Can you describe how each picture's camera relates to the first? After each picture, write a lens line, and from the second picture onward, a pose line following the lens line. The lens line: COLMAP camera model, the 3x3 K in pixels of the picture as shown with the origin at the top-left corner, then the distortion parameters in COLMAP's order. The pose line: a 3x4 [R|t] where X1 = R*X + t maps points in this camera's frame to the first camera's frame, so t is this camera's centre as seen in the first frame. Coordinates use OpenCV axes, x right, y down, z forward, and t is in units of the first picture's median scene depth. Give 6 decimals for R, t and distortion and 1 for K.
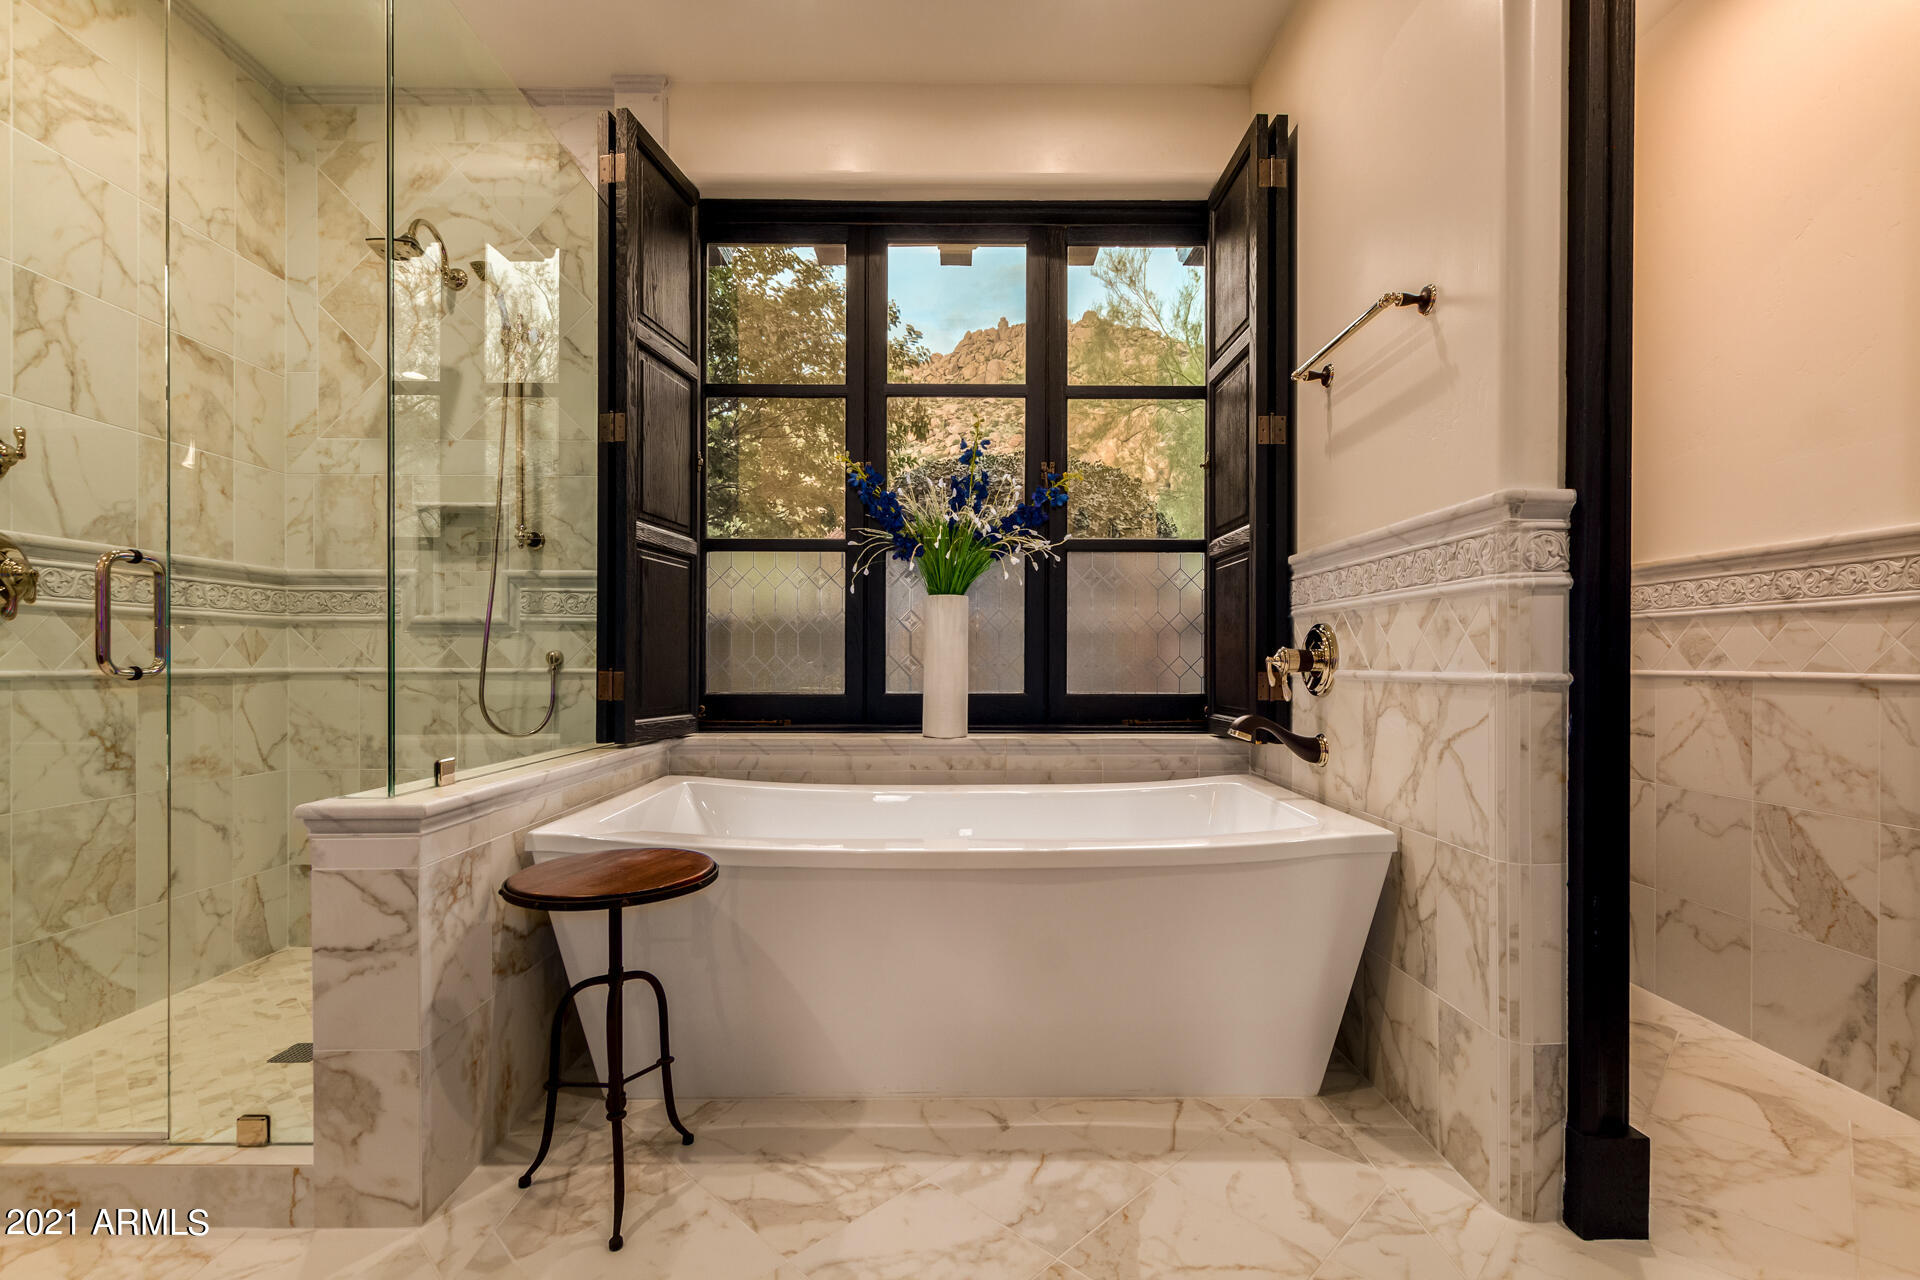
lens RADIAL K [[891.2, 0, 957.3], [0, 891.2, 664.2], [0, 0, 1]] dist [0.007202, -0.000974]
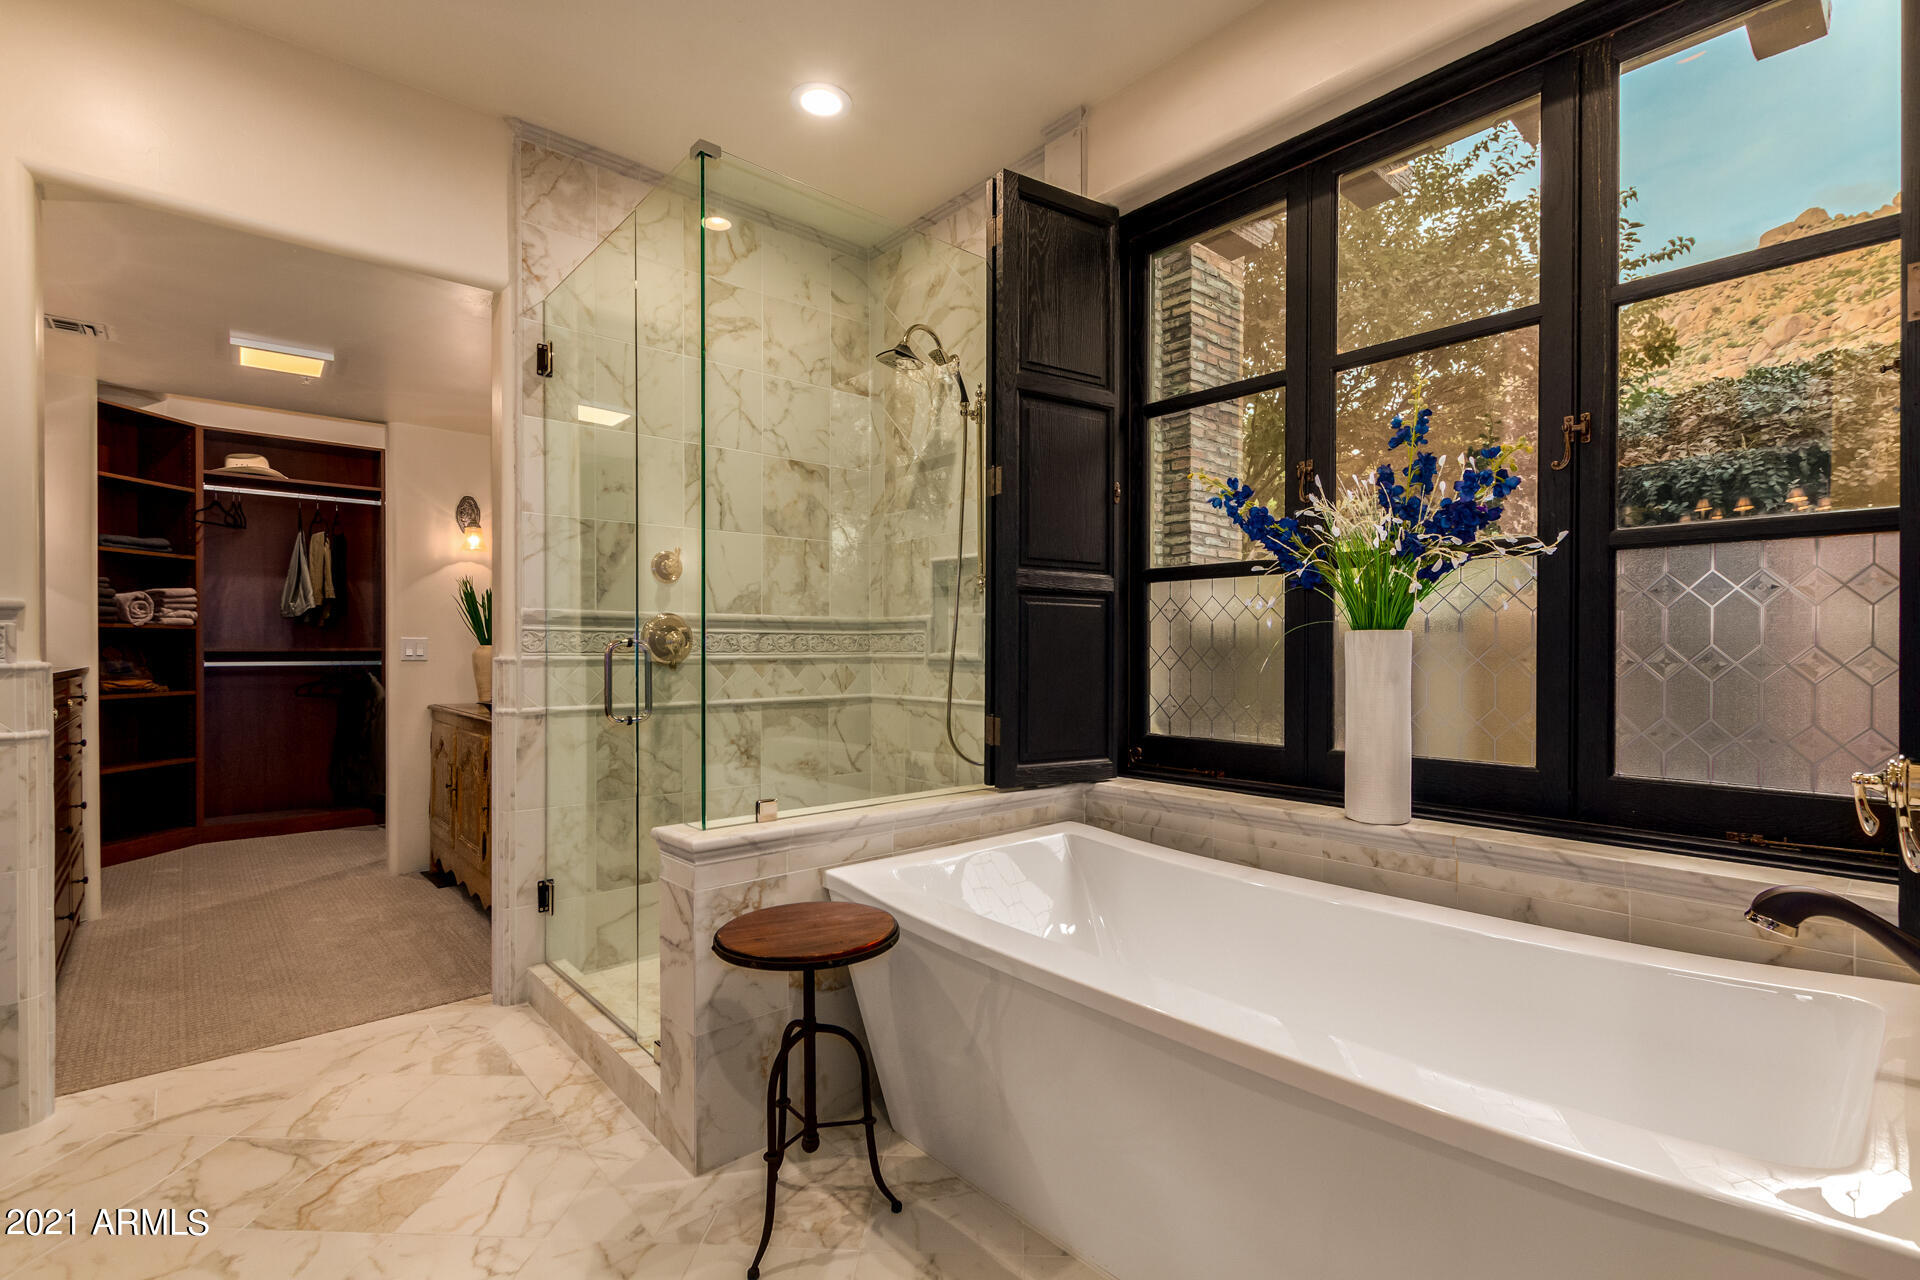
lens RADIAL K [[892.6, 0, 958.3], [0, 892.6, 648.0], [0, 0, 1]] dist [0.003111, 0.000244]
pose [[0.649643, -0.001649, -0.760238, 0.345091], [0.001840, 0.999998, -0.000597, -0.065626], [0.760237, -0.001011, 0.649645, 0.270131]]
